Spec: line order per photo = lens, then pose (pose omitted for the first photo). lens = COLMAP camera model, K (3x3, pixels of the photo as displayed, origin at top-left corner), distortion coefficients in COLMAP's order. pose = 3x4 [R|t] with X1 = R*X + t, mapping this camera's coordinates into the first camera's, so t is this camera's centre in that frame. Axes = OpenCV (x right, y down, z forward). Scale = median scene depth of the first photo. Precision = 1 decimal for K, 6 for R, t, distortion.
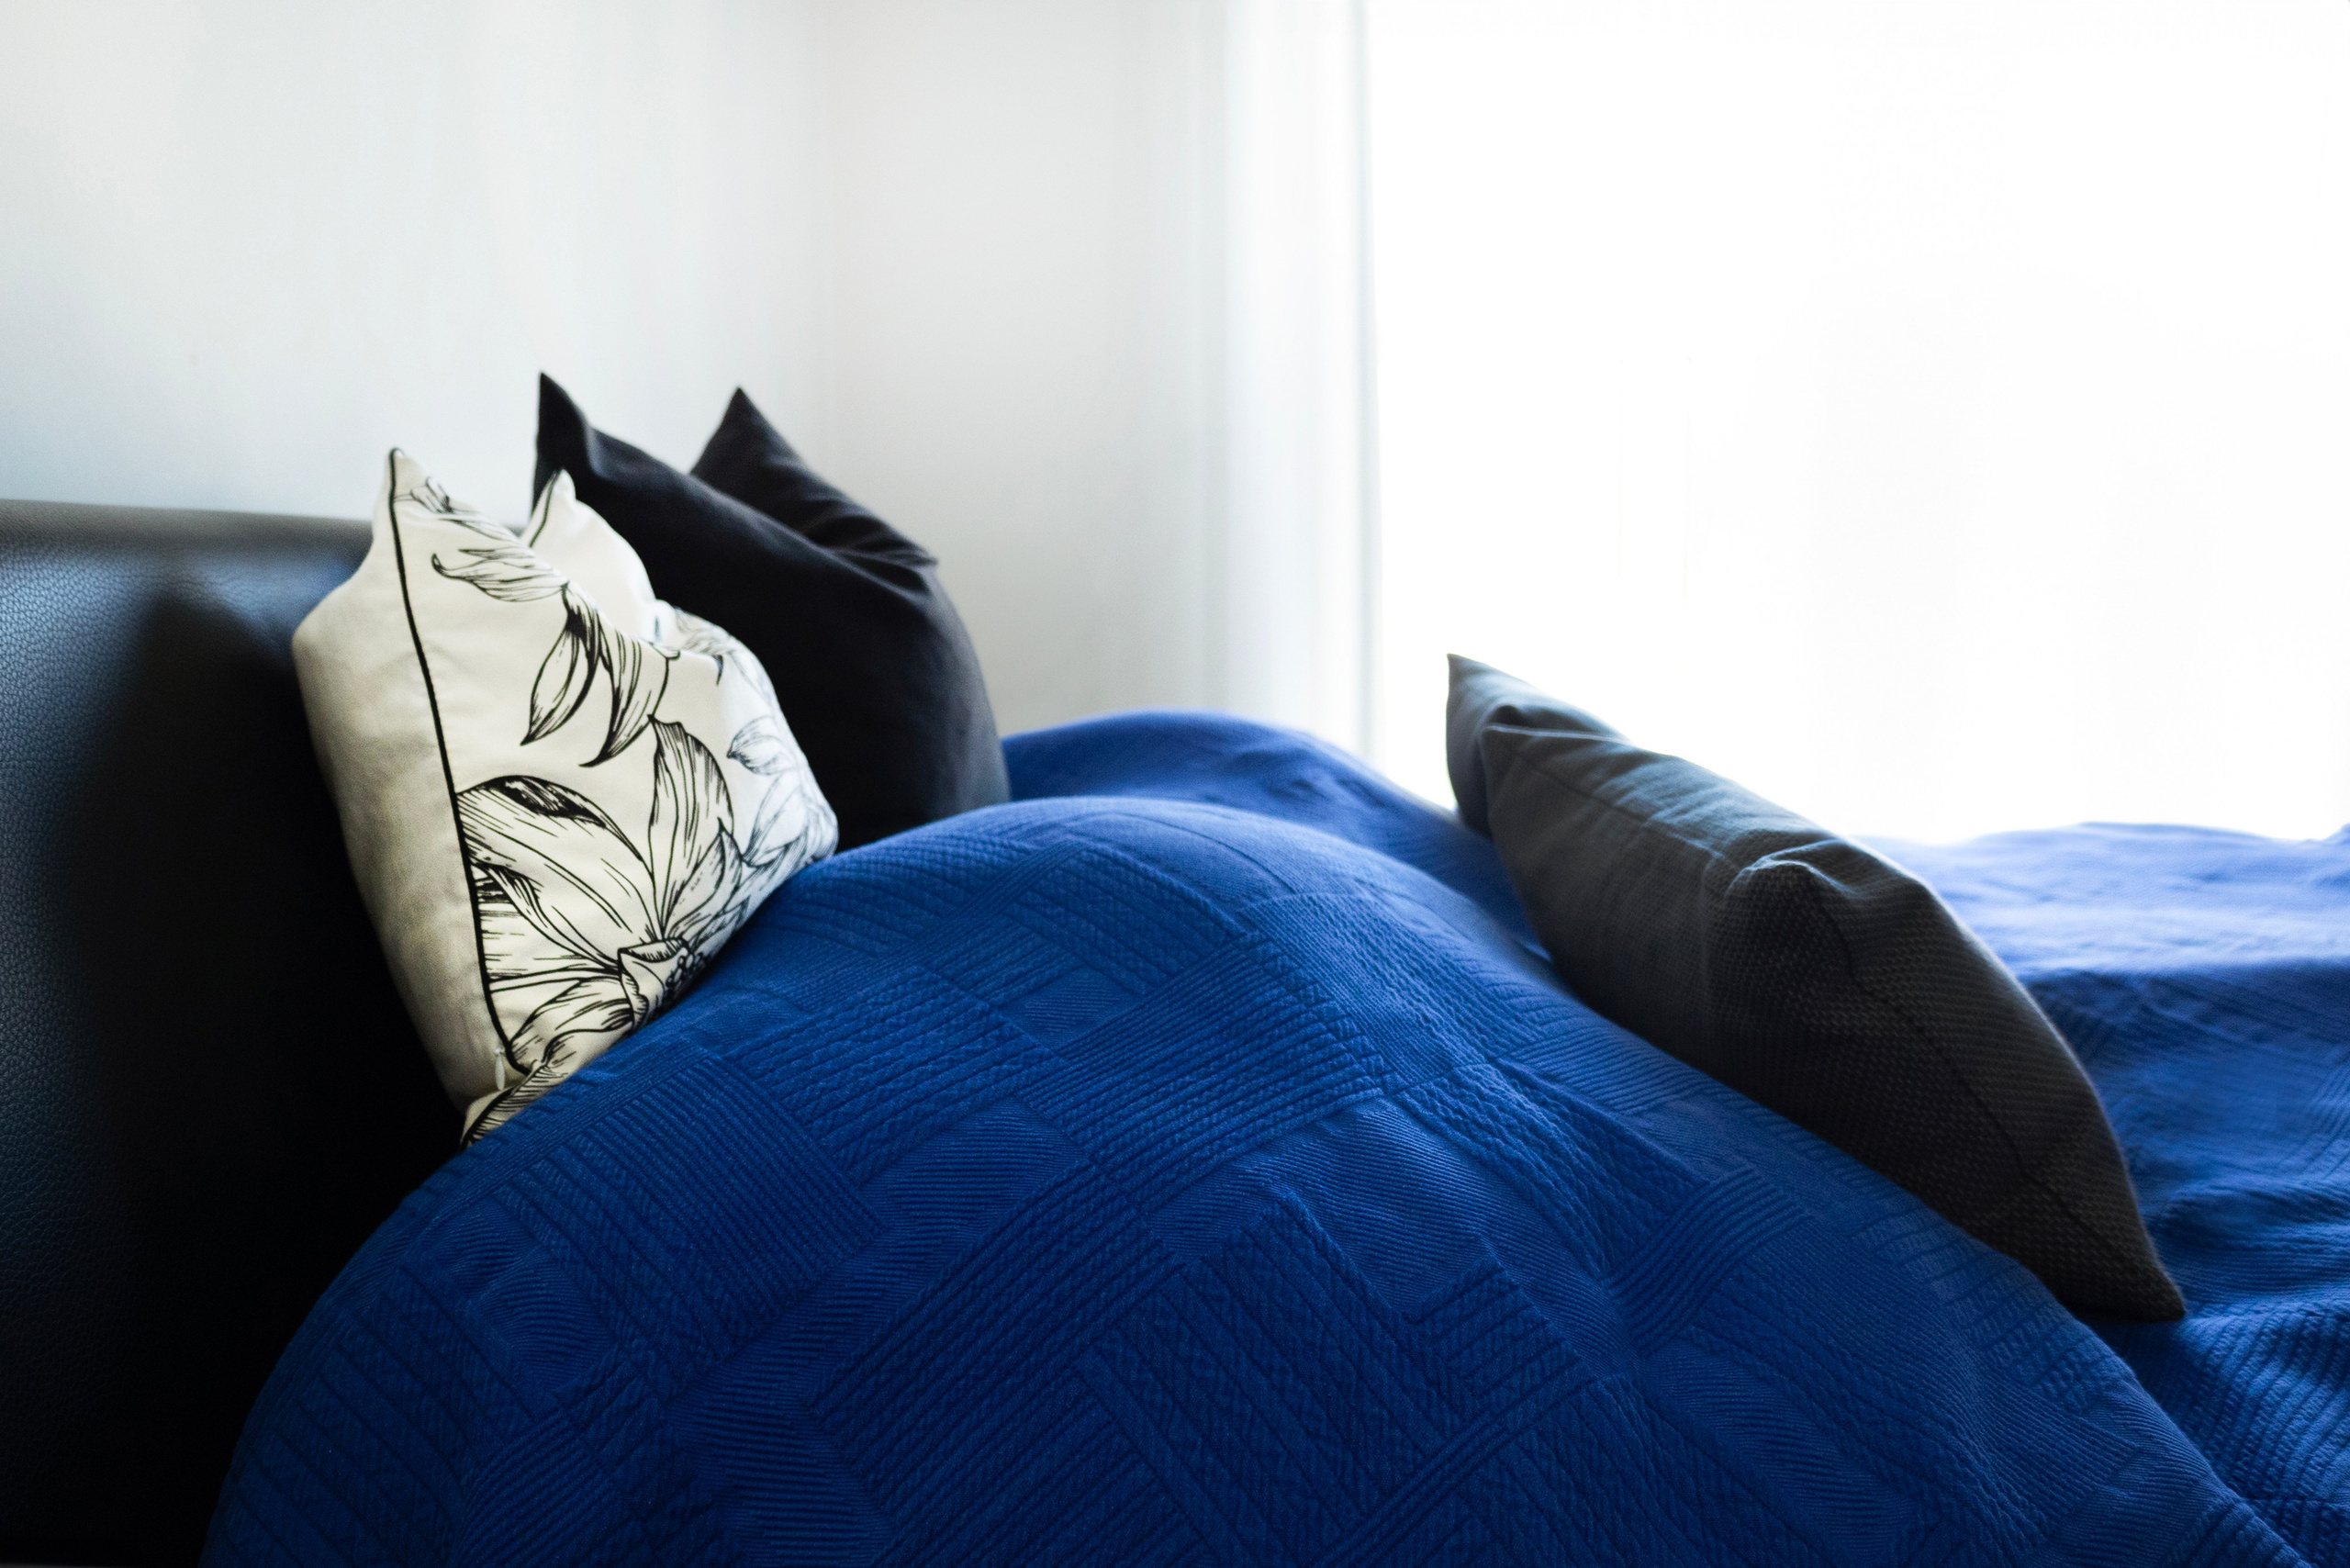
lens RADIAL K [[1600.4, 0, 1175.0], [0, 1600.4, 784.0], [0, 0, 1]] dist [-0.003844, -0.000769]
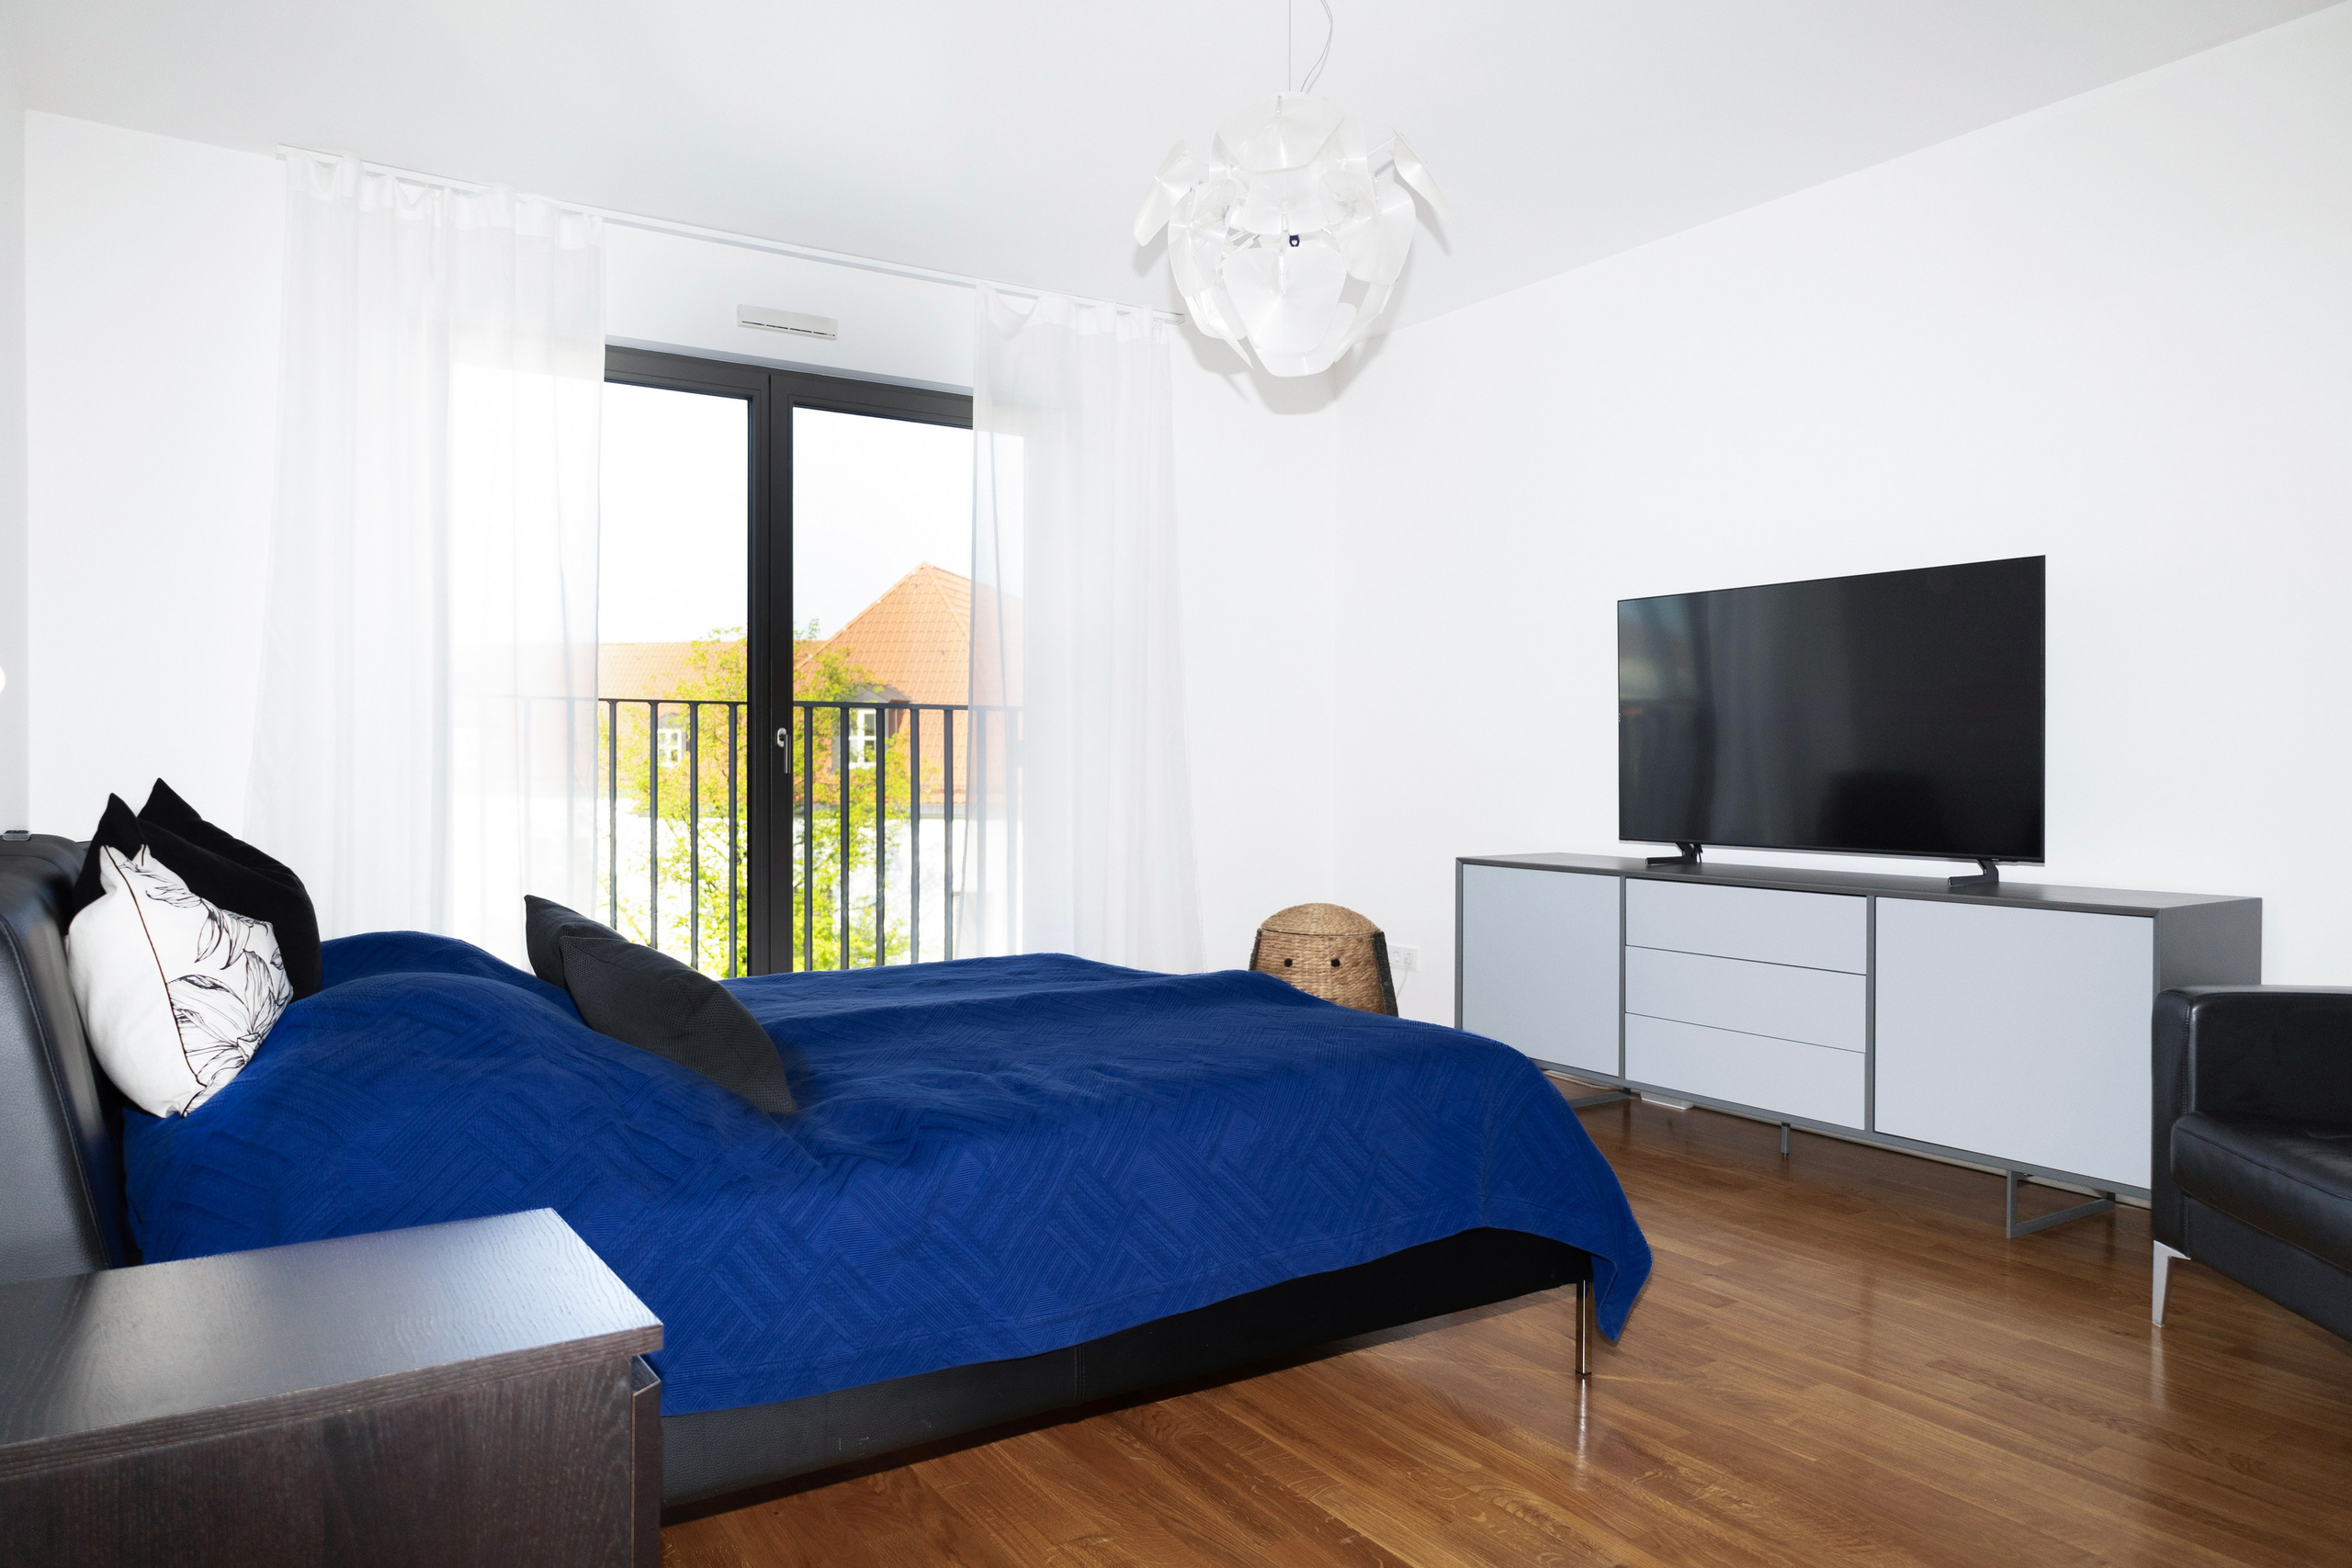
lens RADIAL K [[1601.6, 0, 1176.0], [0, 1601.6, 784.0], [0, 0, 1]] dist [-0.003844, -0.000769]
pose [[0.806963, 0.006947, 0.590561, -0.653132], [0.054549, 0.994780, -0.086240, -0.002850], [-0.588078, 0.101807, 0.802371, -2.077110]]
